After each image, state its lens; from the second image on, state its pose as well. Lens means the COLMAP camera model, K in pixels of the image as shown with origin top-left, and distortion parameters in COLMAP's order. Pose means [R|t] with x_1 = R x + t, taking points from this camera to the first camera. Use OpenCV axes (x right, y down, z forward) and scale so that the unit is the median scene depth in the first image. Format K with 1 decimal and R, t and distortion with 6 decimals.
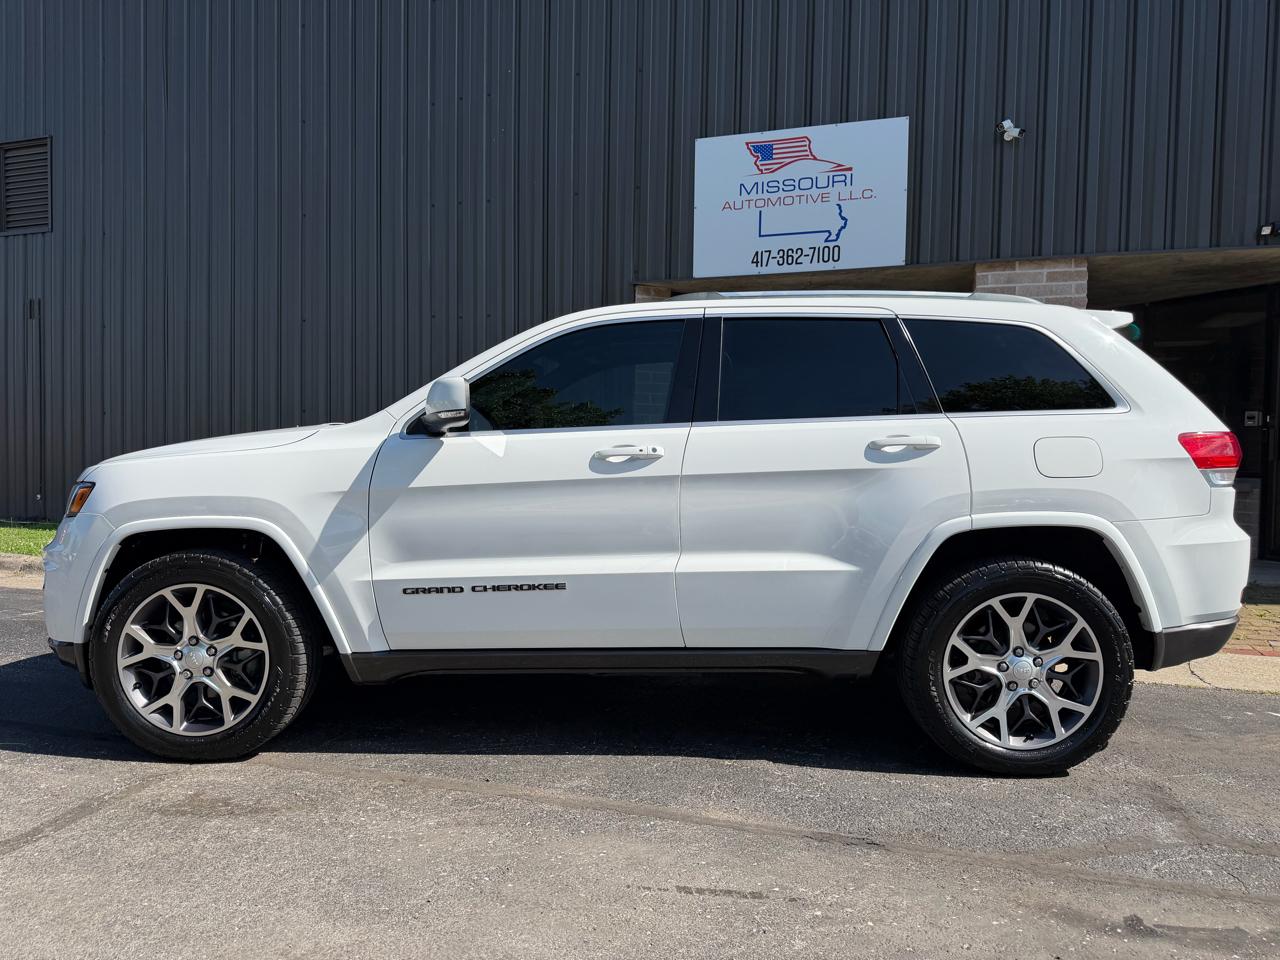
lens RADIAL K [[909.1, 0, 629.8], [0, 909.1, 489.9], [0, 0, 1]] dist [0.032169, -0.037717]
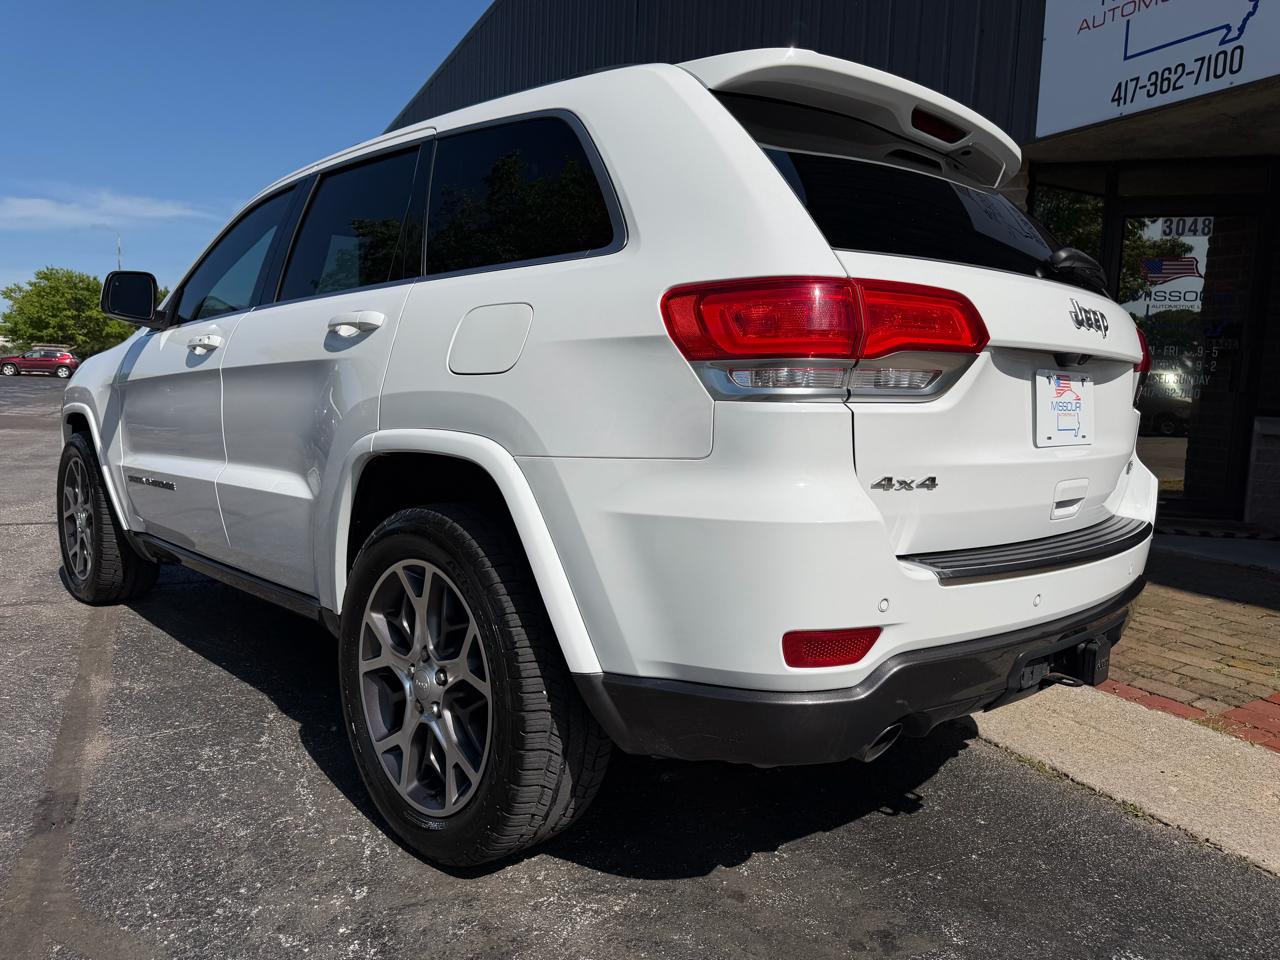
lens RADIAL K [[909.1, 0, 637.5], [0, 909.1, 476.7], [0, 0, 1]] dist [0.032169, -0.037717]
pose [[0.710605, 0.082715, -0.698712, 0.926130], [-0.052516, 0.996531, 0.064561, 0.008199], [0.701629, -0.009184, 0.712484, 0.639981]]
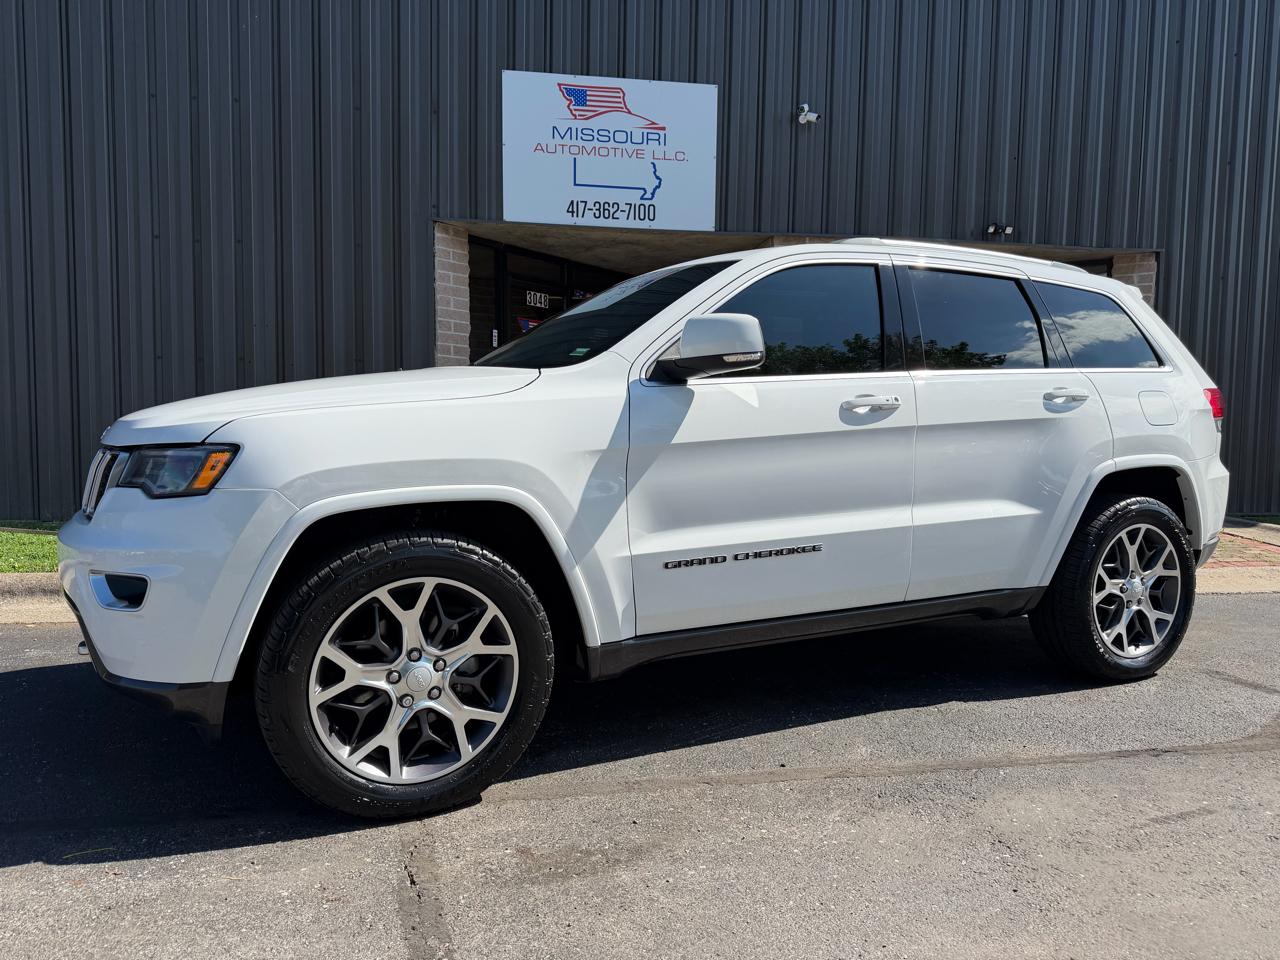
lens RADIAL K [[952.0, 0, 652.0], [0, 952.0, 476.6], [0, 0, 1]] dist [0.012055, 0.007832]
pose [[0.870520, -0.033871, 0.490965, -0.683810], [0.025799, 0.999398, 0.023205, 0.007409], [-0.491456, -0.007534, 0.870870, 0.231678]]
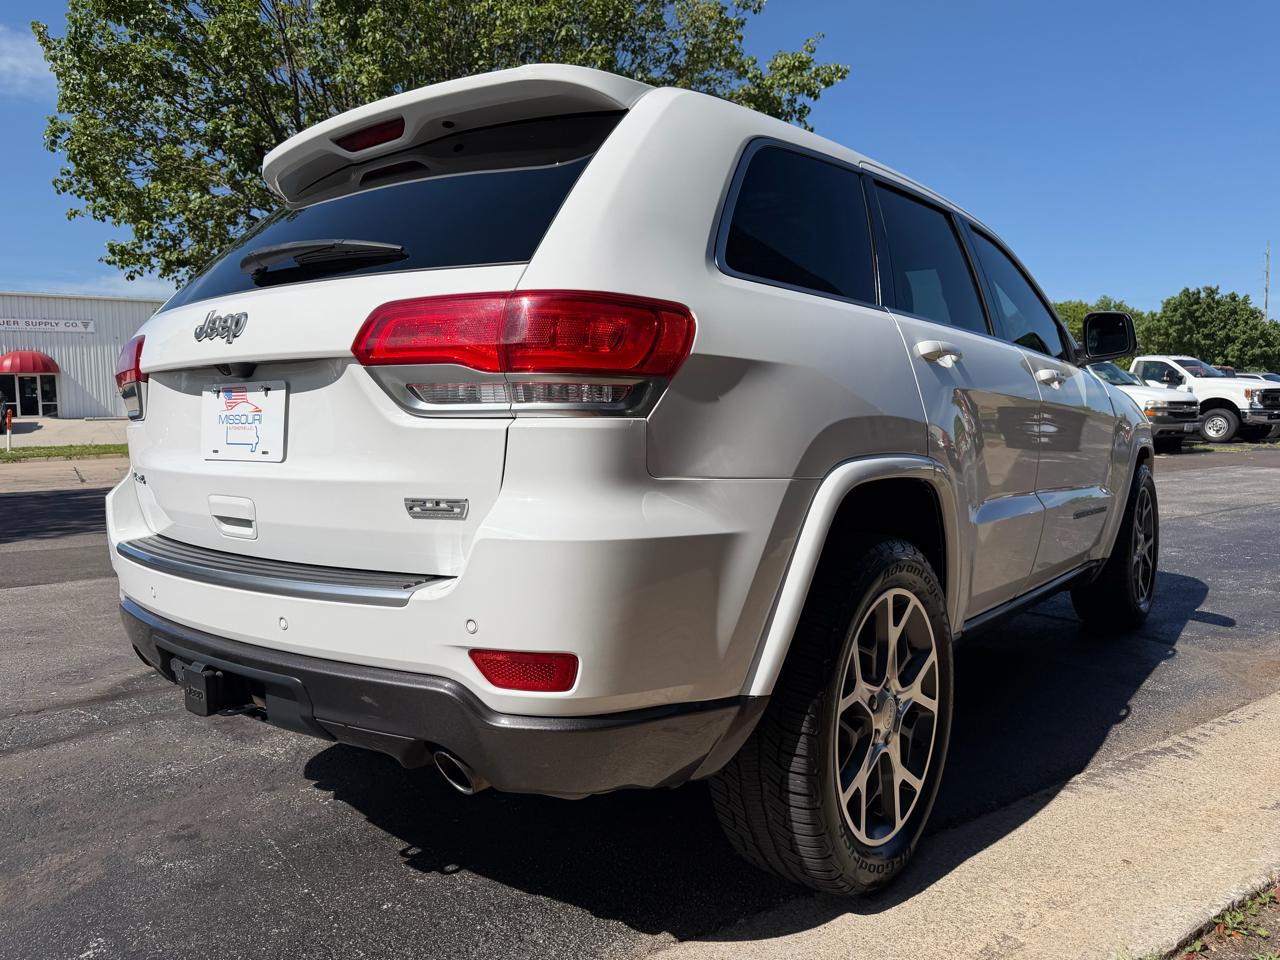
lens RADIAL K [[952.0, 0, 644.3], [0, 952.0, 477.6], [0, 0, 1]] dist [0.012055, 0.007832]
pose [[-0.609076, 0.062211, -0.790668, 1.018161], [-0.020069, 0.995391, 0.093779, -0.036917], [0.792858, 0.072986, -0.605020, 1.787674]]
